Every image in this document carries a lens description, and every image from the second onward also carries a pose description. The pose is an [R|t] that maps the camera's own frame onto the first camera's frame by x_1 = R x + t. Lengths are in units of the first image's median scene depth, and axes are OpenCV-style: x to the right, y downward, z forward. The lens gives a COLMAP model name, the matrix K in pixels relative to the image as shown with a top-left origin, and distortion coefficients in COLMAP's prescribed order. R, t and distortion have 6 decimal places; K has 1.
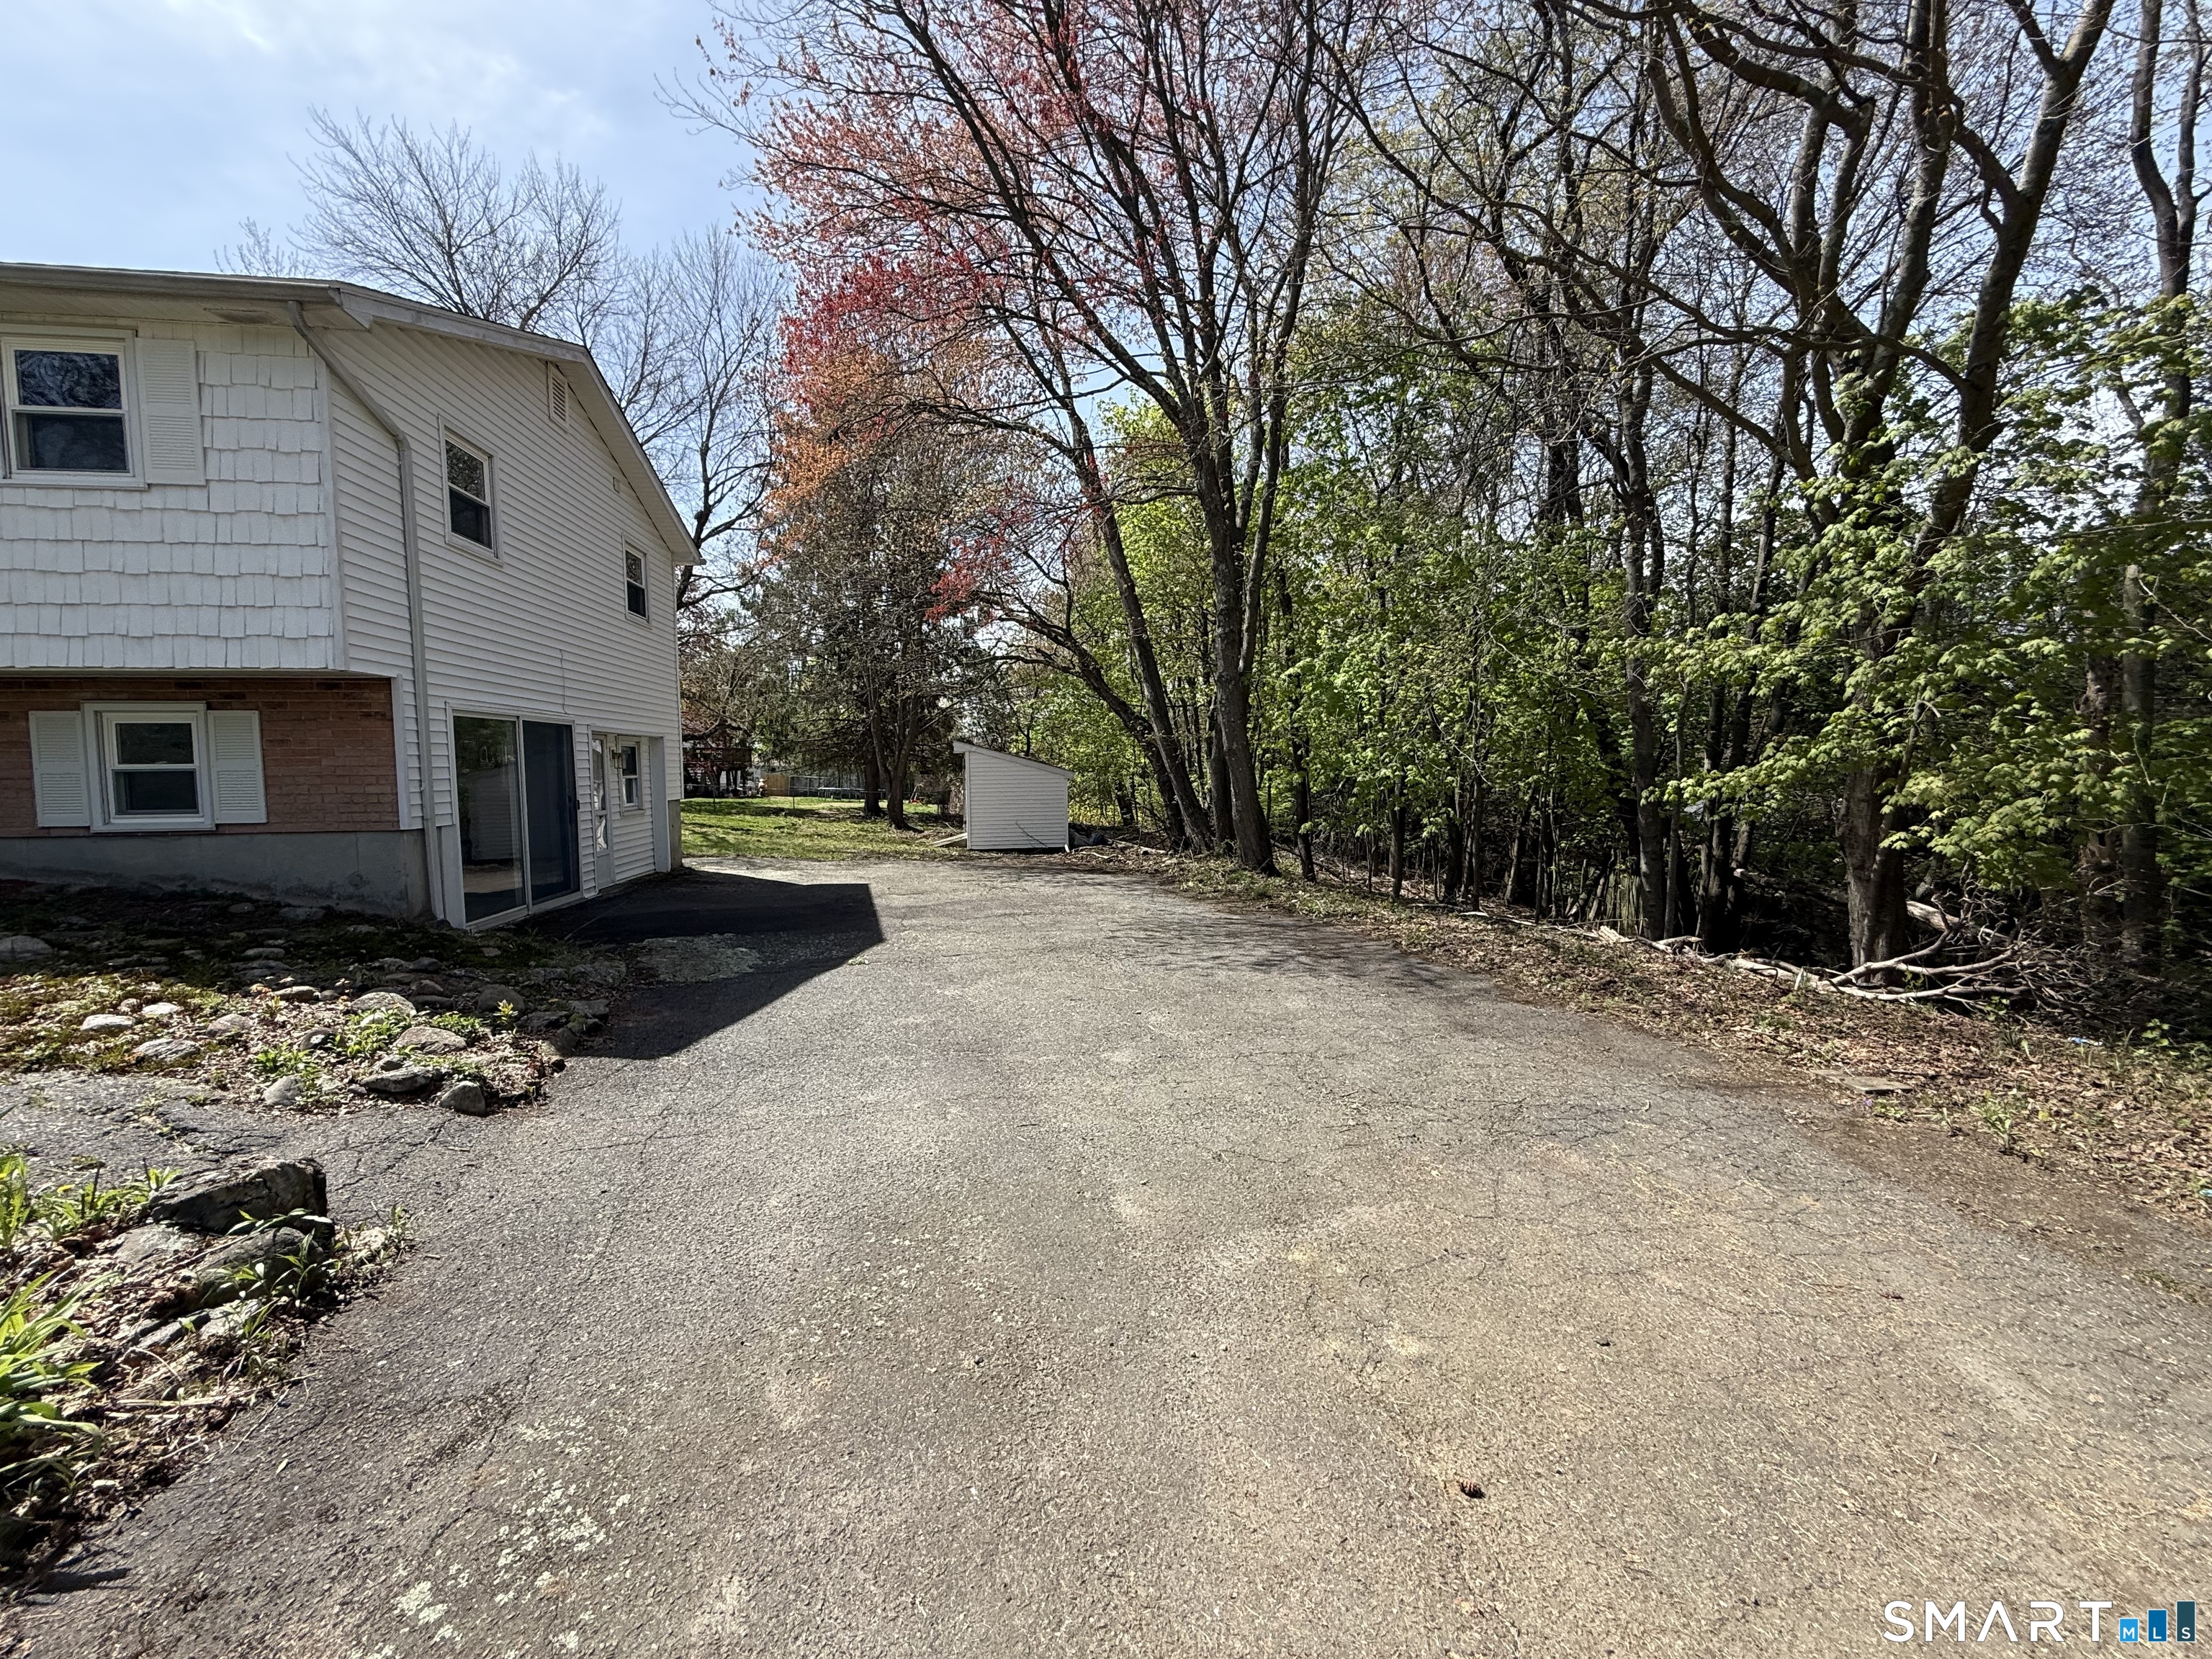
lens RADIAL K [[881.3, 0, 1087.7], [0, 881.3, 825.0], [0, 0, 1]] dist [0.002409, 0.000176]
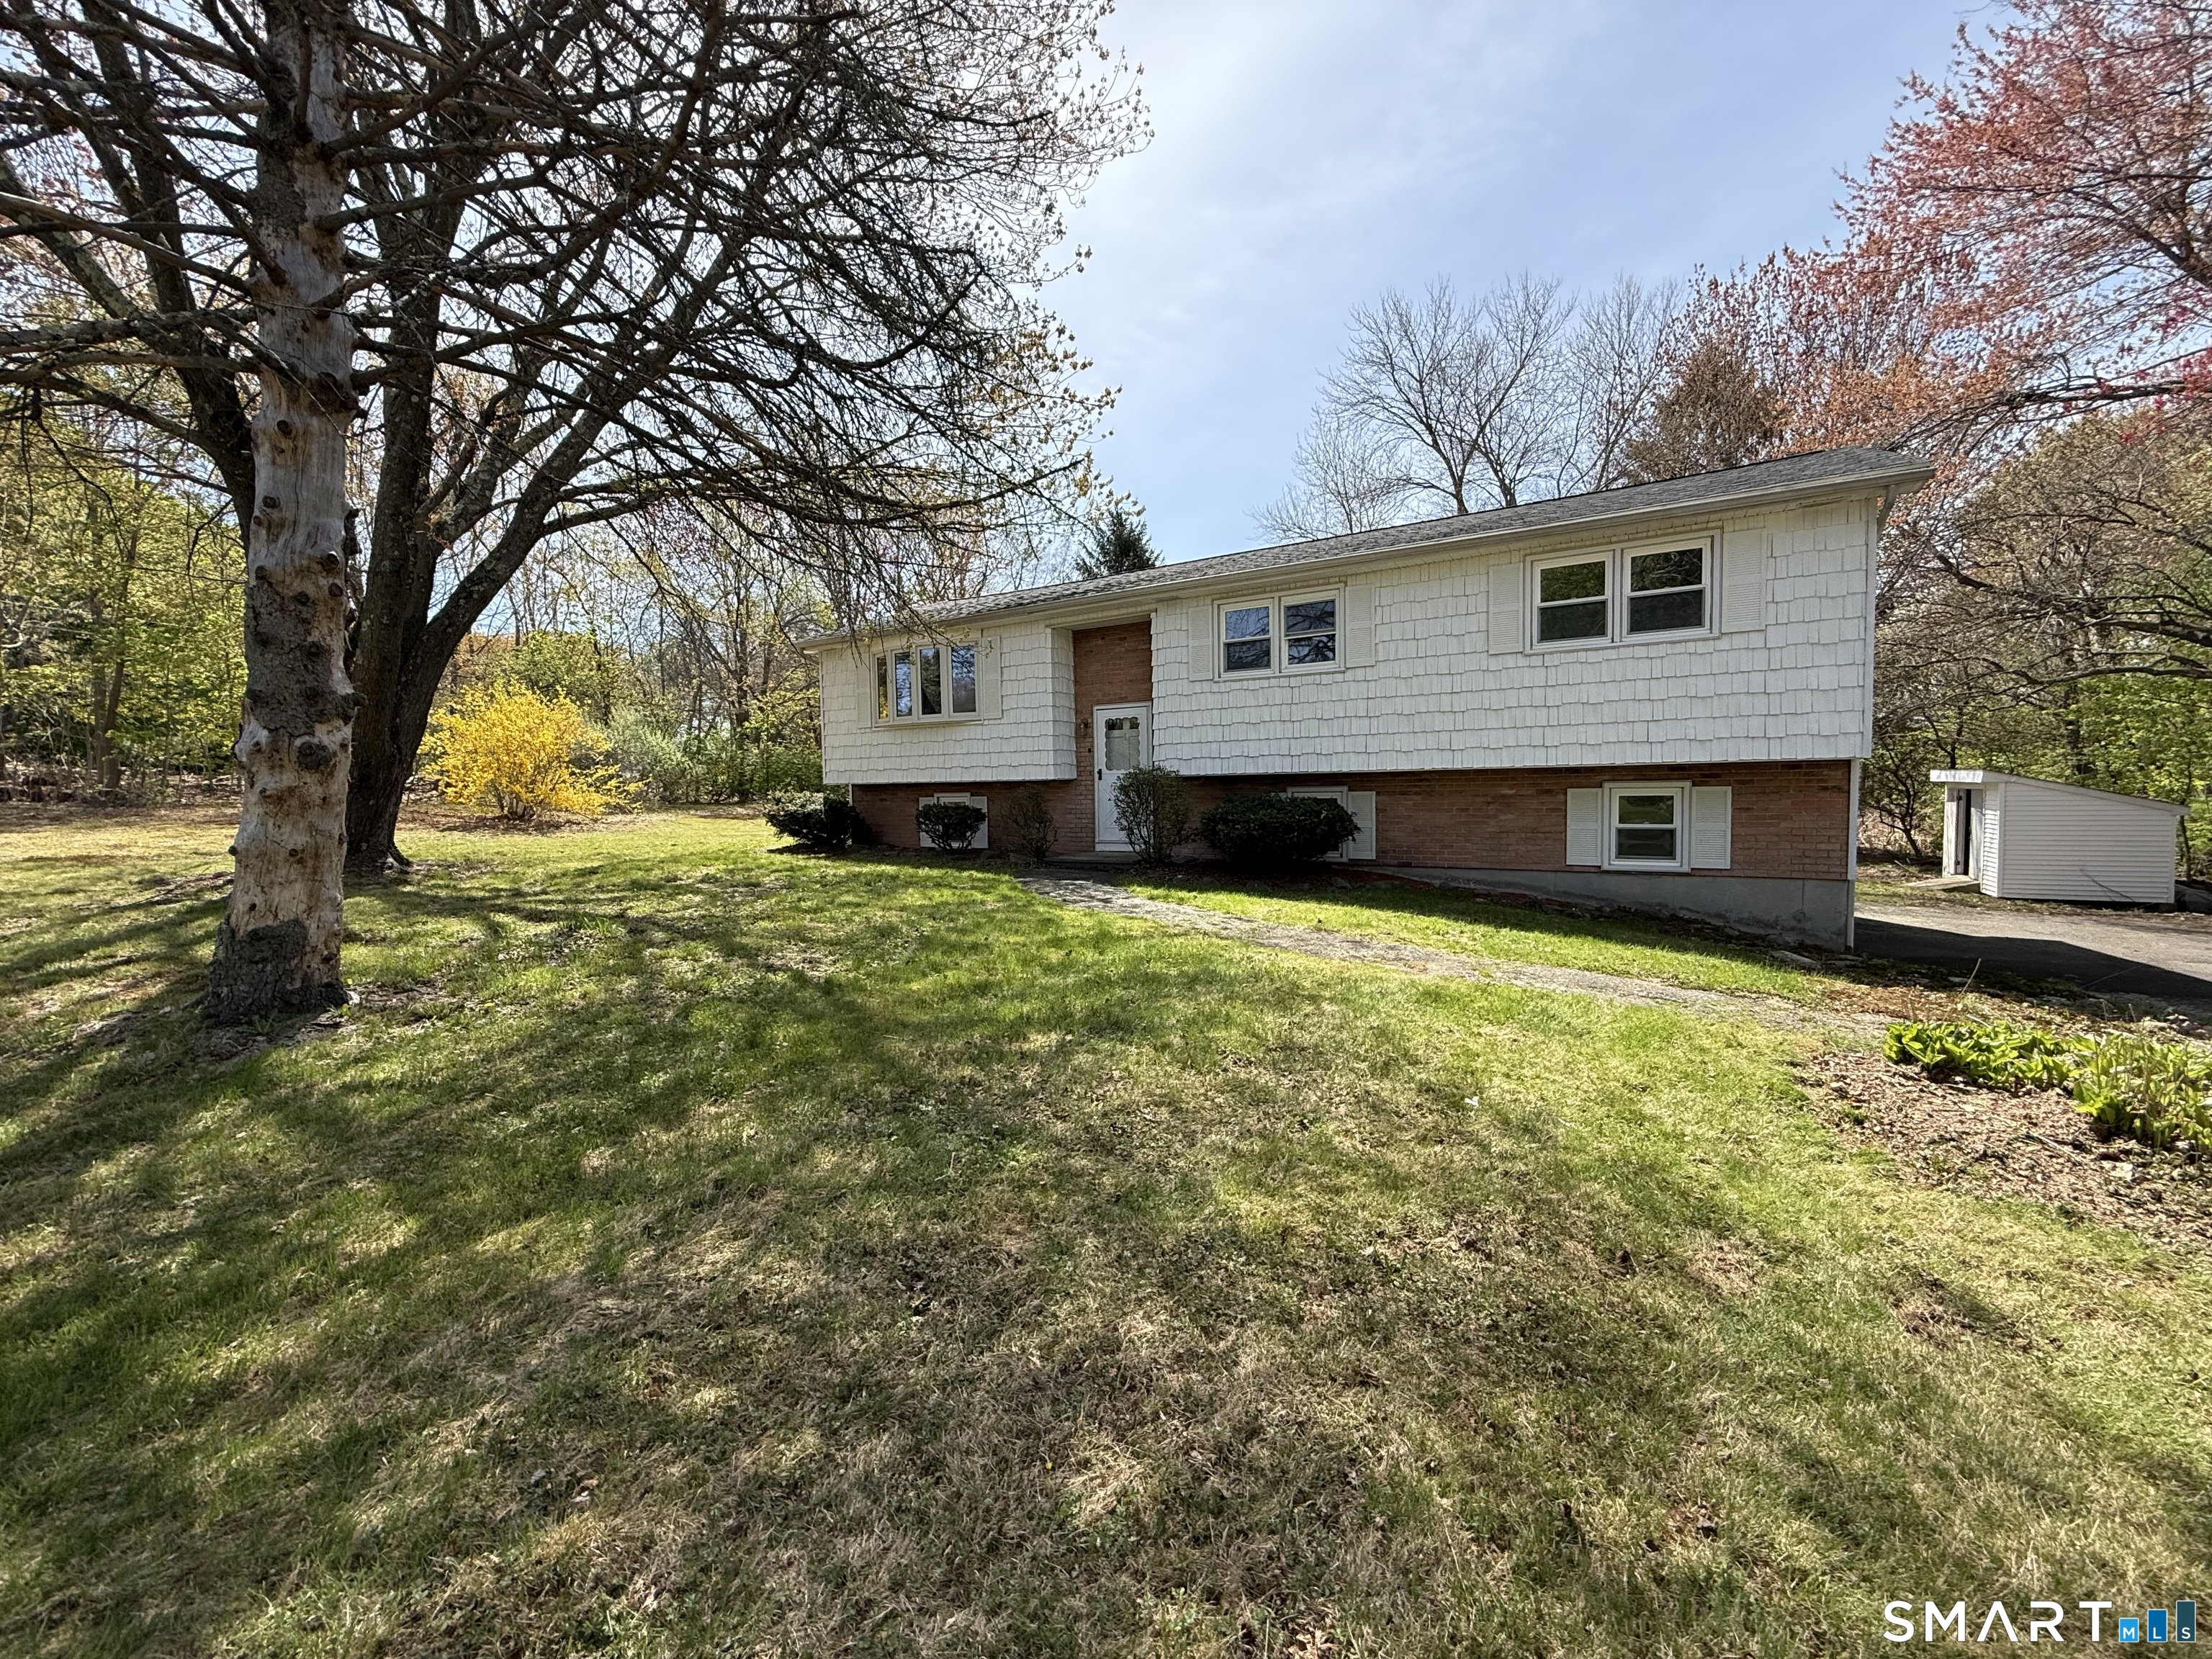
lens RADIAL K [[881.3, 0, 1104.7], [0, 881.3, 830.5], [0, 0, 1]] dist [0.002409, 0.000176]
pose [[0.765050, 0.027061, -0.643402, -0.807472], [-0.034525, 0.999403, 0.000981, -0.030011], [0.643045, 0.021463, 0.765528, -0.656276]]
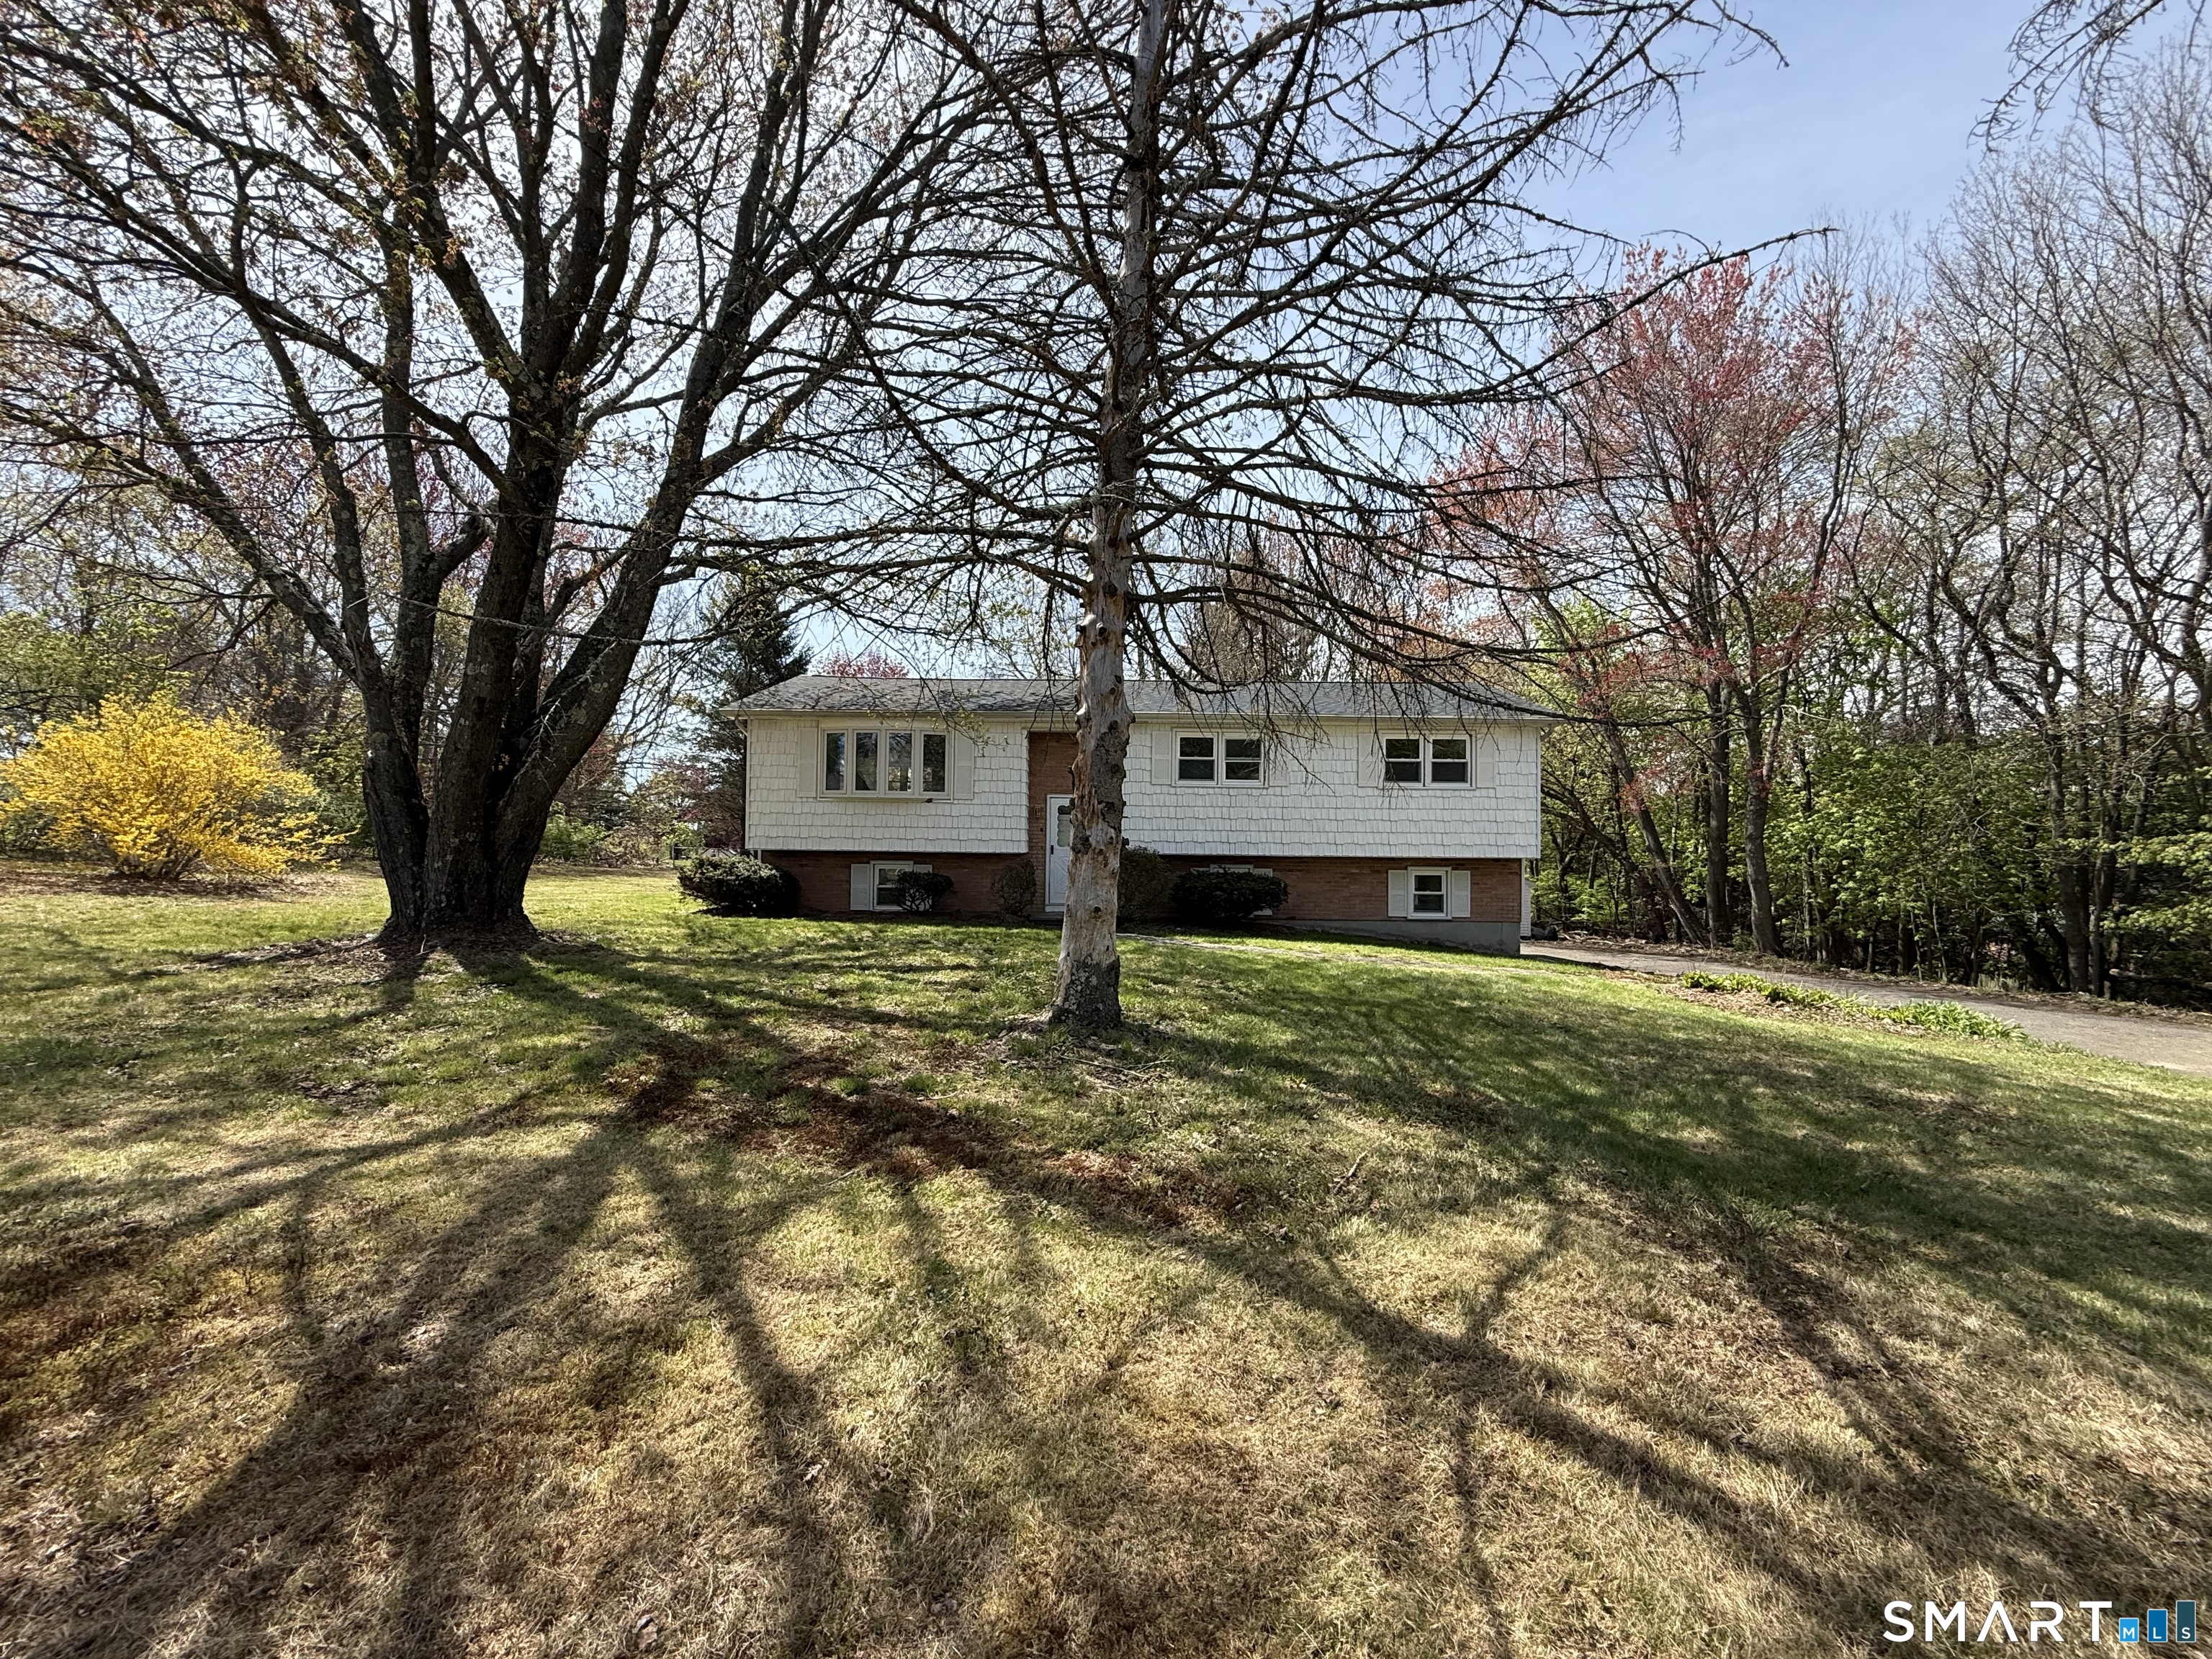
lens RADIAL K [[881.3, 0, 1094.4], [0, 881.3, 836.3], [0, 0, 1]] dist [0.002409, 0.000176]
pose [[0.987162, 0.016934, -0.158821, -1.584928], [-0.032802, 0.994663, -0.097828, 0.046335], [0.156317, 0.101782, 0.982449, -1.557365]]
